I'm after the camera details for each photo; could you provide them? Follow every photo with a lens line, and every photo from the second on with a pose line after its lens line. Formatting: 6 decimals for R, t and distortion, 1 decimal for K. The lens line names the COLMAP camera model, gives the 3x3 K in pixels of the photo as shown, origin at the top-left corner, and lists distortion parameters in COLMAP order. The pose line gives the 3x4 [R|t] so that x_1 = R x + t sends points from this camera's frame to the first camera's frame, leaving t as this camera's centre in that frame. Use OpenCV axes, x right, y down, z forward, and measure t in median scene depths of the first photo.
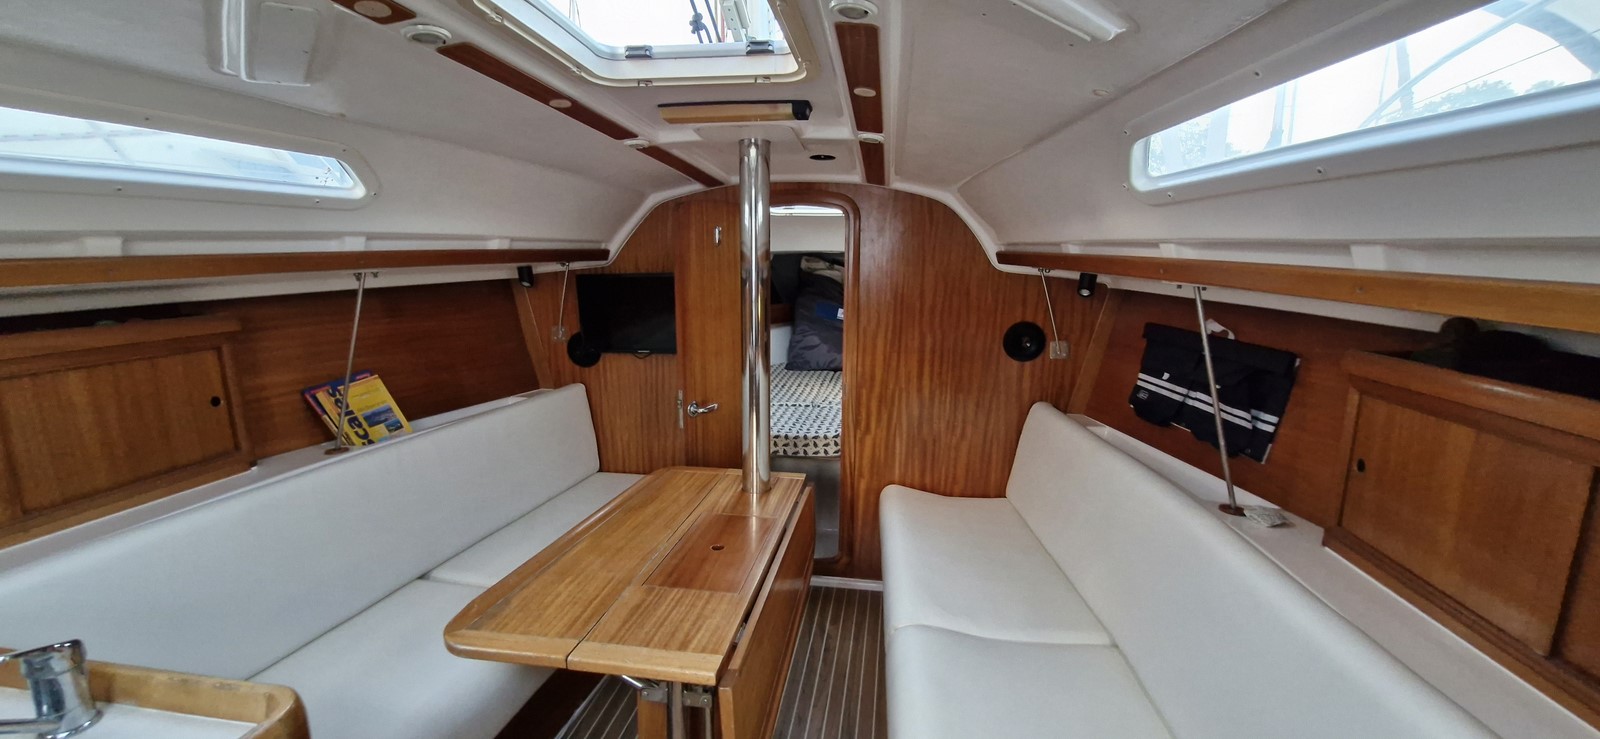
lens RADIAL K [[632.8, 0, 800.0], [0, 632.8, 369.5], [0, 0, 1]] dist [-0.000880, 0.000009]
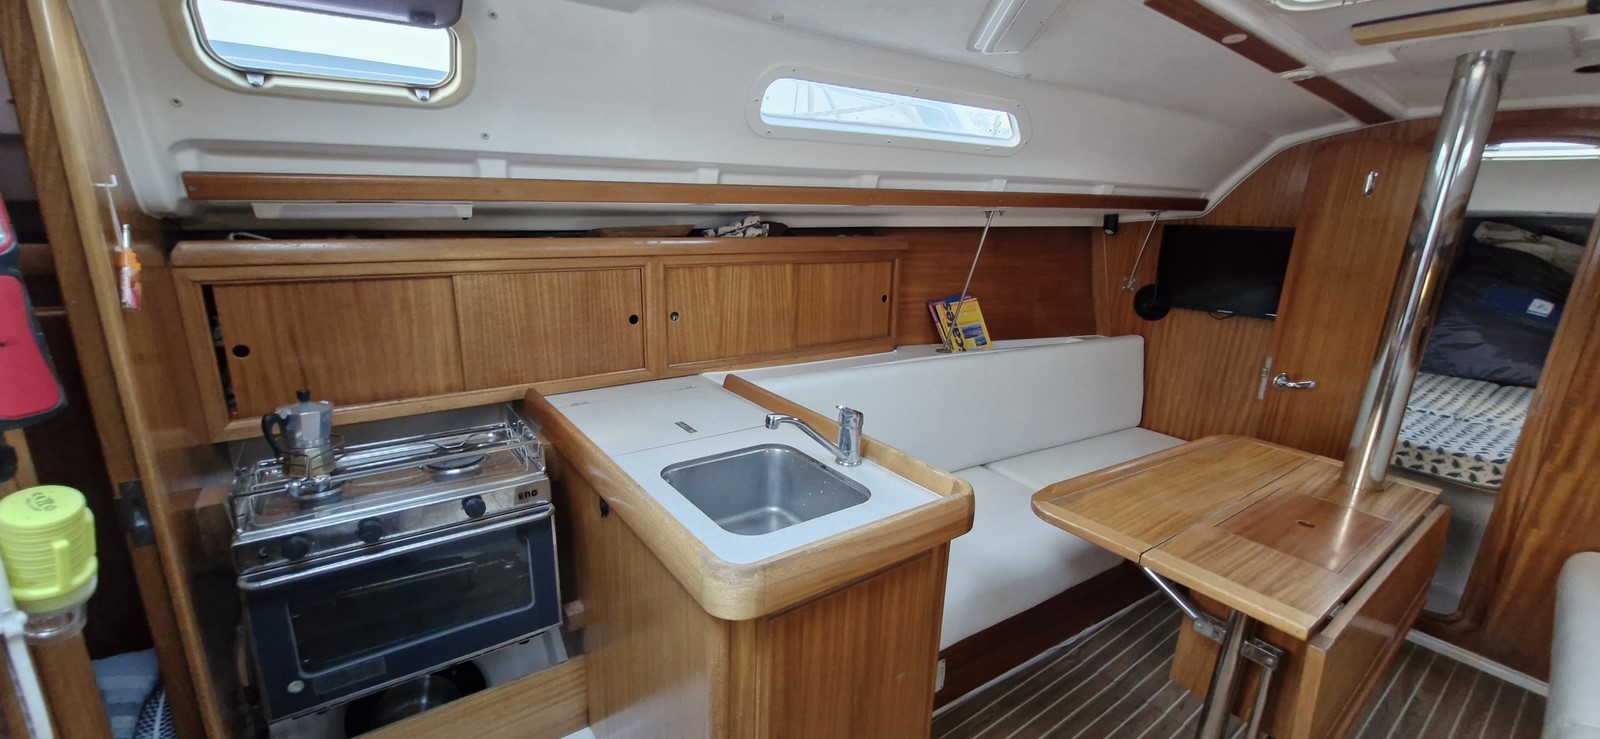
lens RADIAL K [[632.8, 0, 800.0], [0, 632.8, 369.5], [0, 0, 1]] dist [-0.000880, 0.000009]
pose [[0.711307, 0.197081, -0.674686, -0.059805], [-0.159349, 0.980109, 0.118299, 0.055377], [0.684580, 0.023363, 0.728563, -0.124843]]
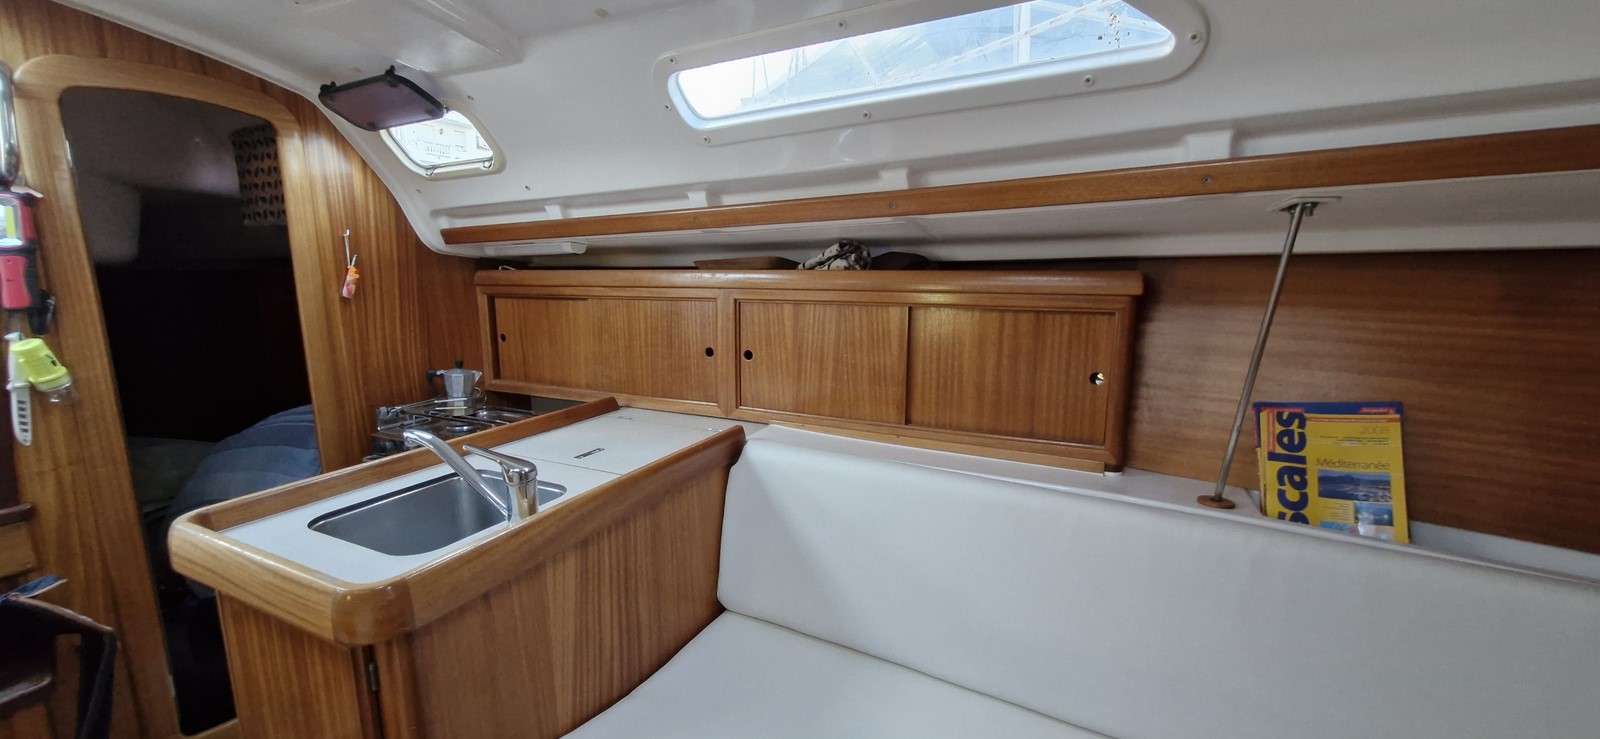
lens RADIAL K [[632.8, 0, 800.0], [0, 632.8, 369.5], [0, 0, 1]] dist [-0.000880, 0.000009]
pose [[-0.275326, 0.172726, -0.945707, -0.046362], [-0.170128, 0.959446, 0.224765, -0.062320], [0.946178, 0.222775, -0.234775, 0.667202]]
